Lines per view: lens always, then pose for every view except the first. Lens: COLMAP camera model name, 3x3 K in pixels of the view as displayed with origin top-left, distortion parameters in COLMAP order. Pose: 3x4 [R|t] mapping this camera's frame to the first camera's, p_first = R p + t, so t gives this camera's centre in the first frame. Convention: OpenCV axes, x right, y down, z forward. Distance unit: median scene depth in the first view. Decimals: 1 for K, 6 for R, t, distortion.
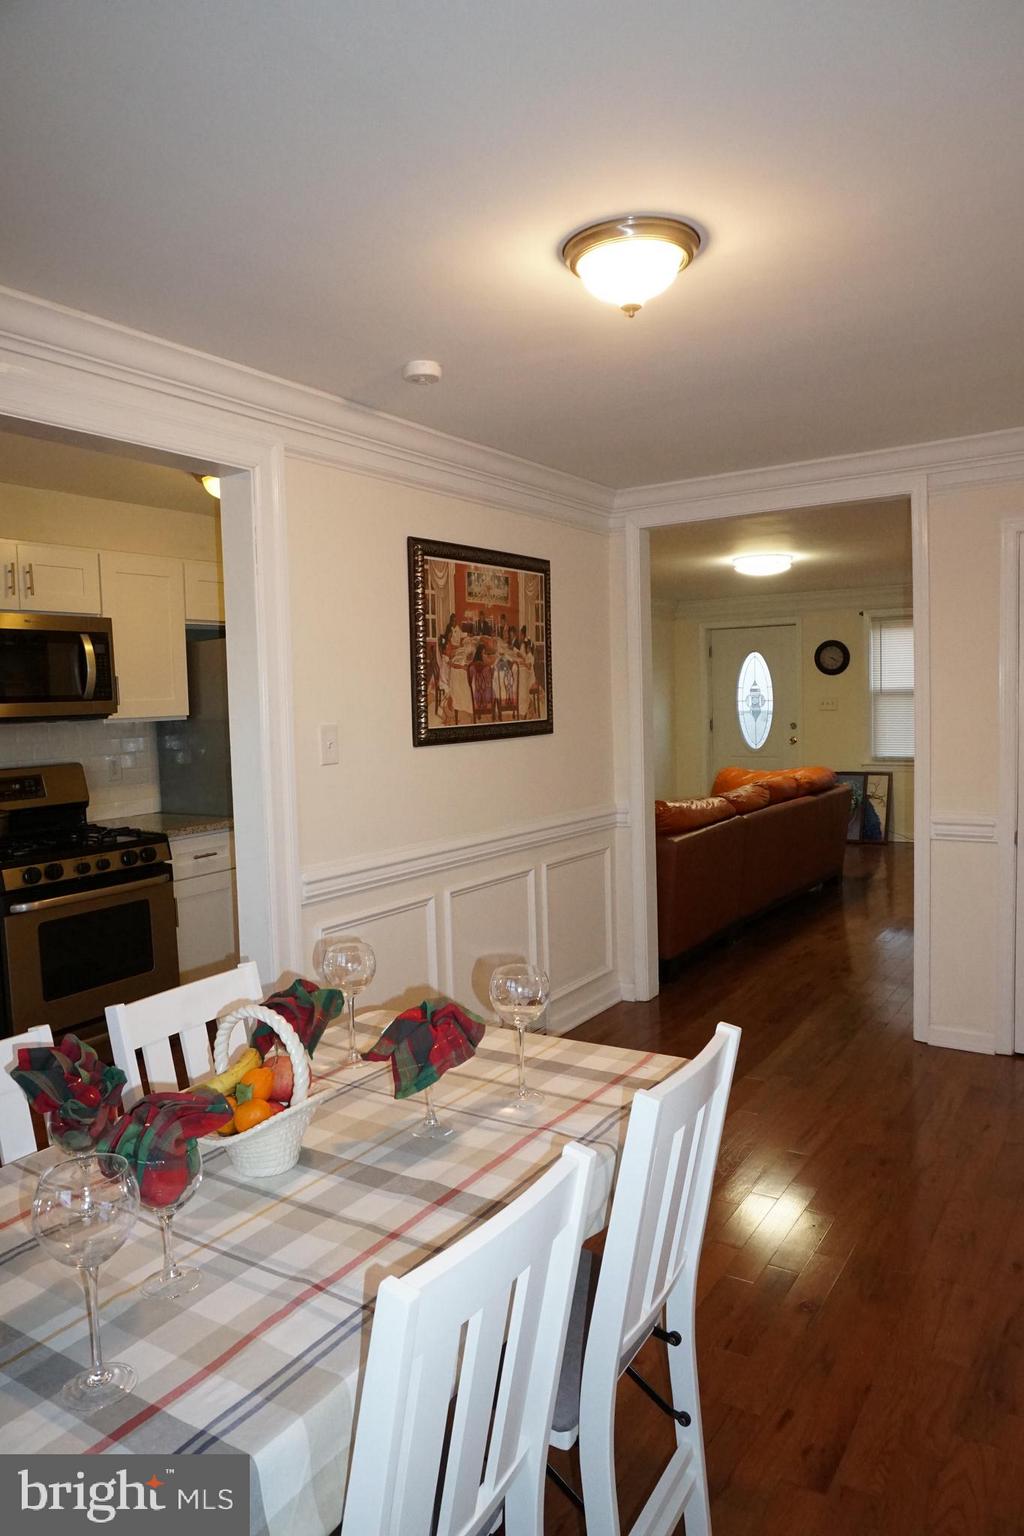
lens RADIAL K [[1035.0, 0, 502.1], [0, 1035.0, 765.9], [0, 0, 1]] dist [-0.033255, 0.027543]
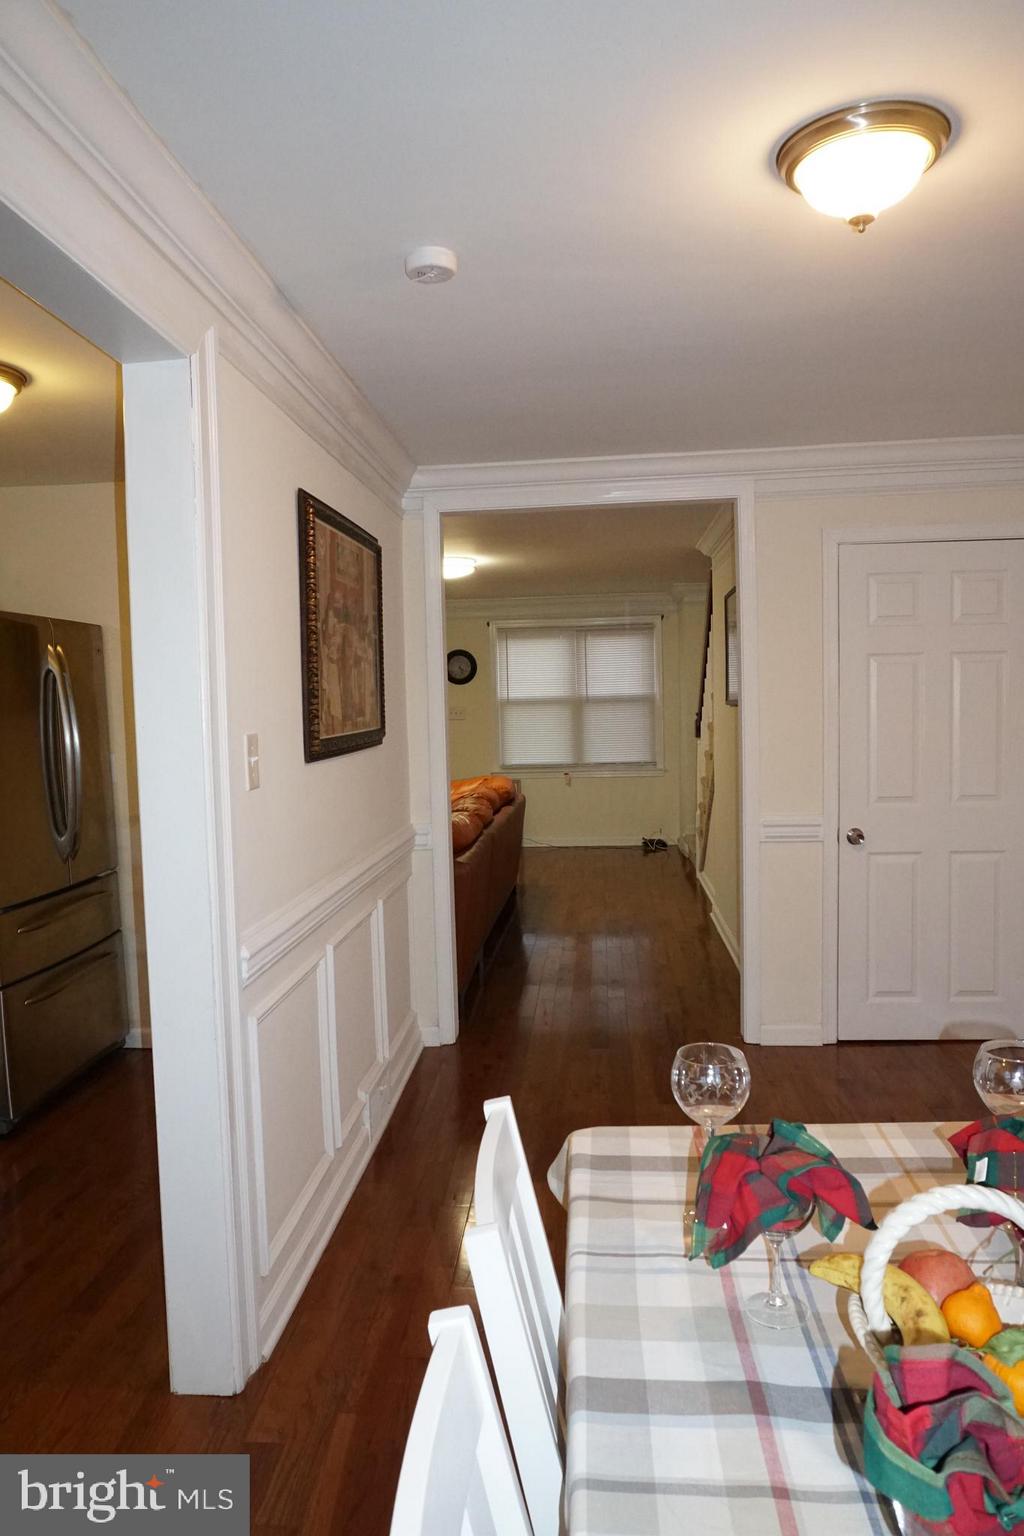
lens RADIAL K [[1035.0, 0, 511.0], [0, 1035.0, 770.6], [0, 0, 1]] dist [-0.033255, 0.027543]
pose [[0.878234, -0.029763, 0.477304, -0.278848], [0.033886, 0.999426, -0.000029, -0.007051], [-0.477029, 0.016199, 0.878738, 0.224541]]
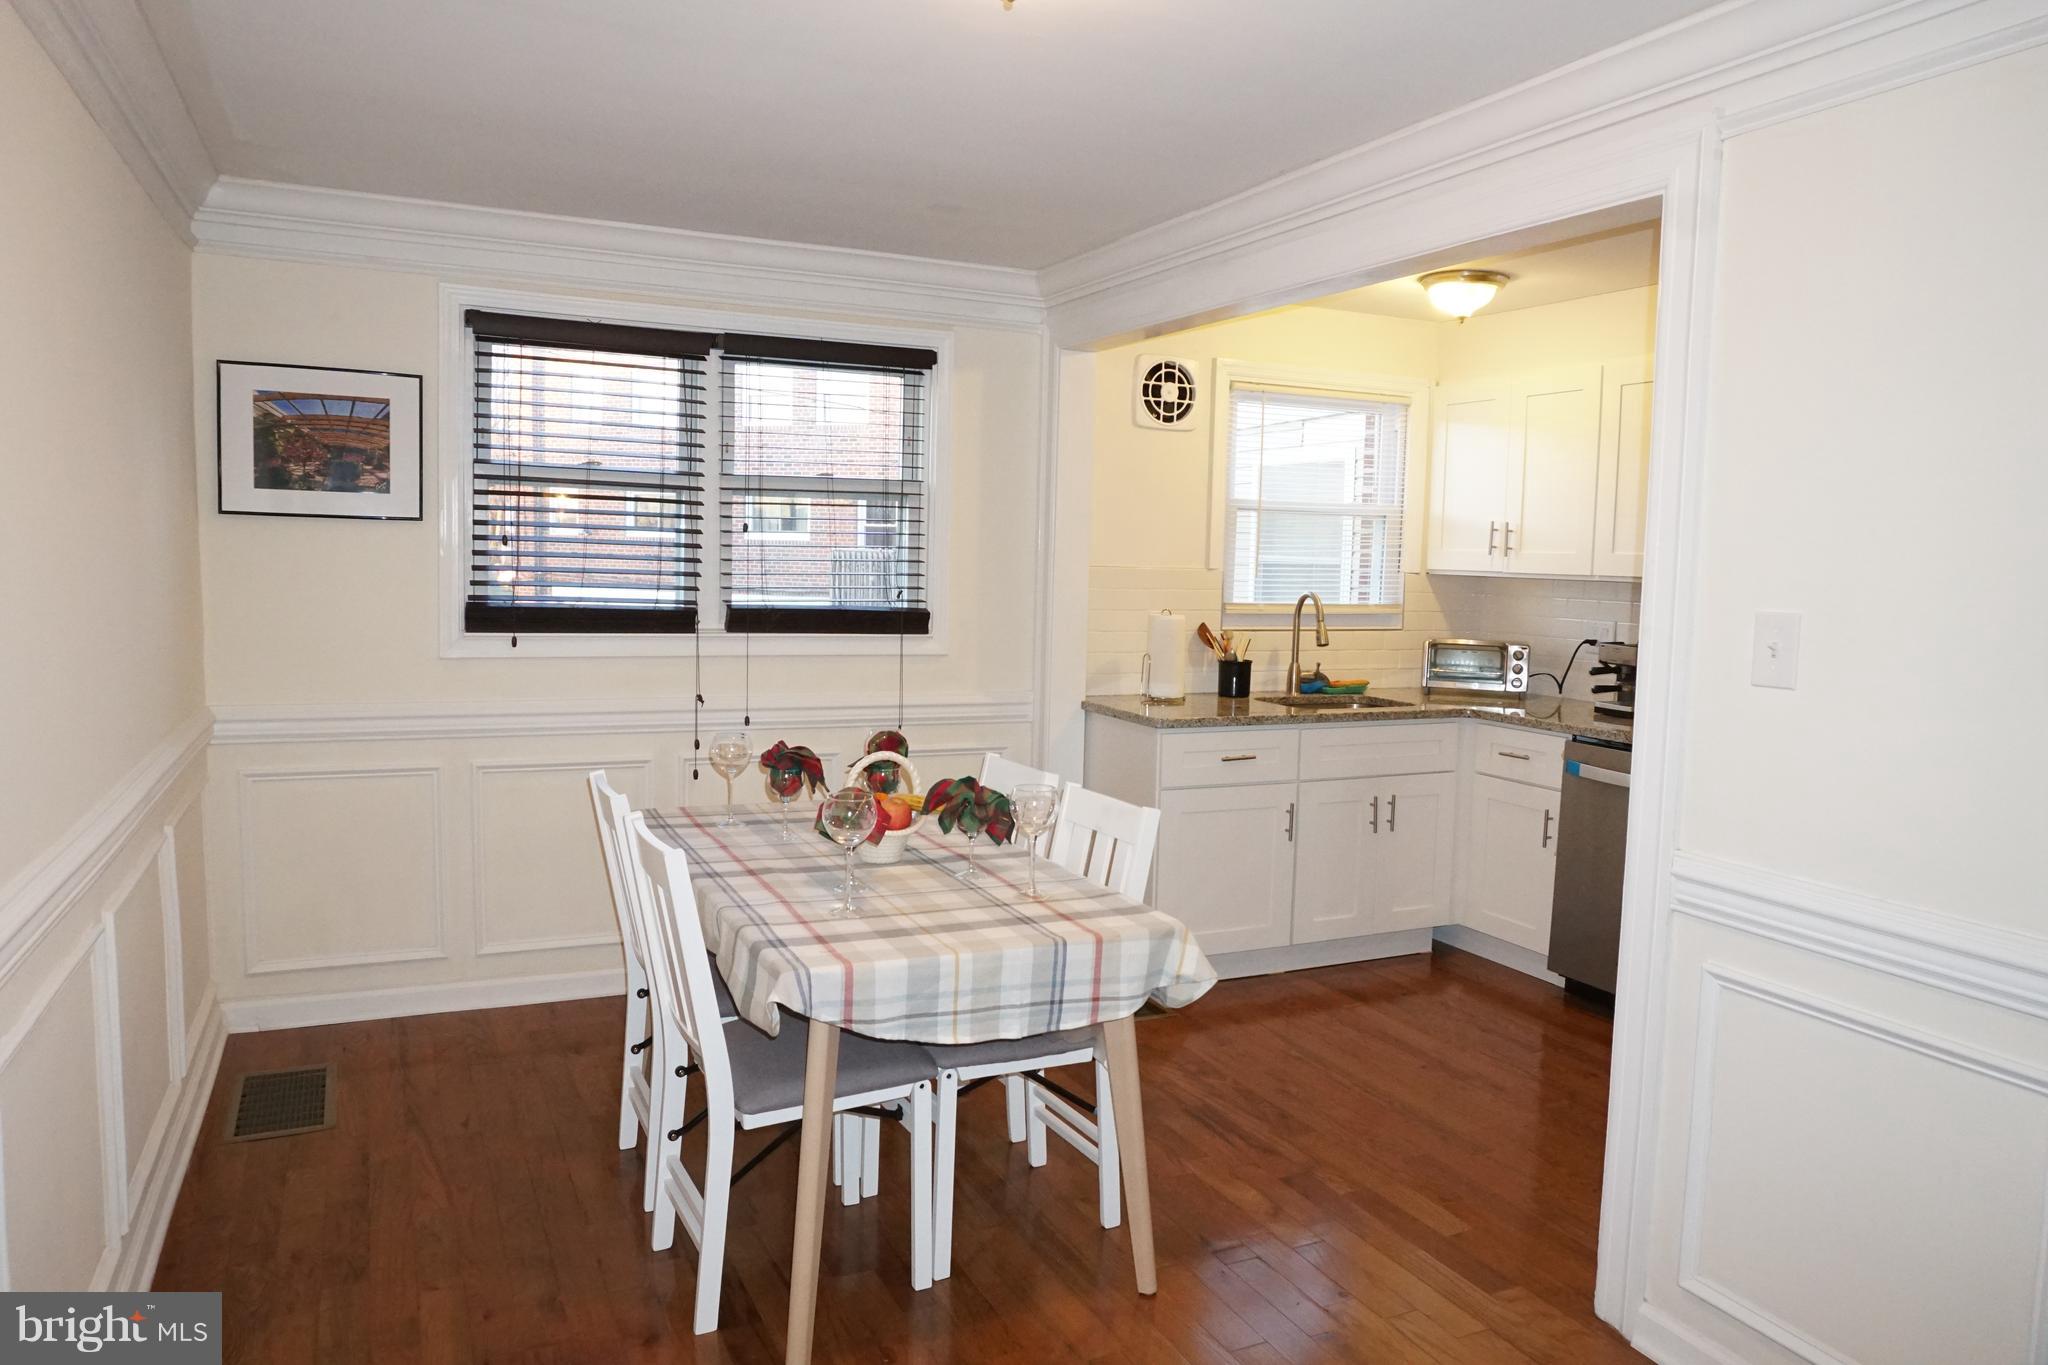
lens RADIAL K [[1380.0, 0, 1028.0], [0, 1380.0, 680.3], [0, 0, 1]] dist [-0.033255, 0.027543]
pose [[-0.529307, 0.091678, -0.843463, 0.602899], [-0.063873, 0.987018, 0.147364, -0.080614], [0.846023, 0.131875, -0.516580, 0.999875]]
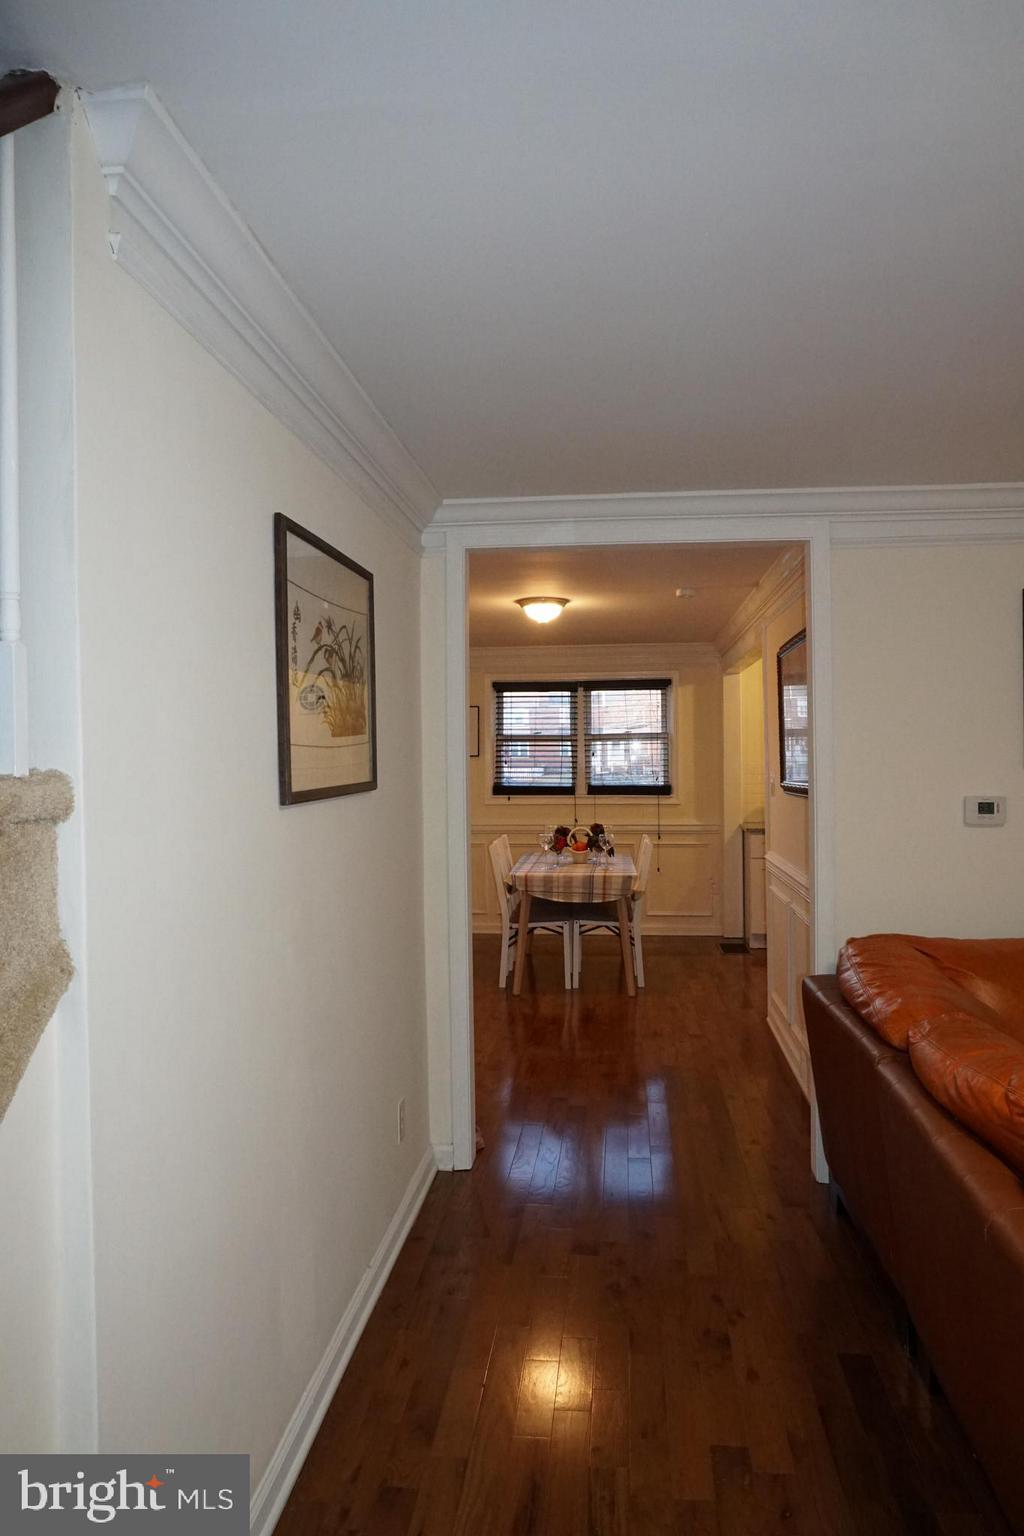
lens RADIAL K [[1035.0, 0, 513.6], [0, 1035.0, 766.2], [0, 0, 1]] dist [-0.033255, 0.027543]
pose [[-0.894193, 0.033401, -0.446433, 1.043537], [0.003758, 0.997738, 0.067121, -0.180386], [0.447665, 0.058341, -0.892296, 2.656128]]
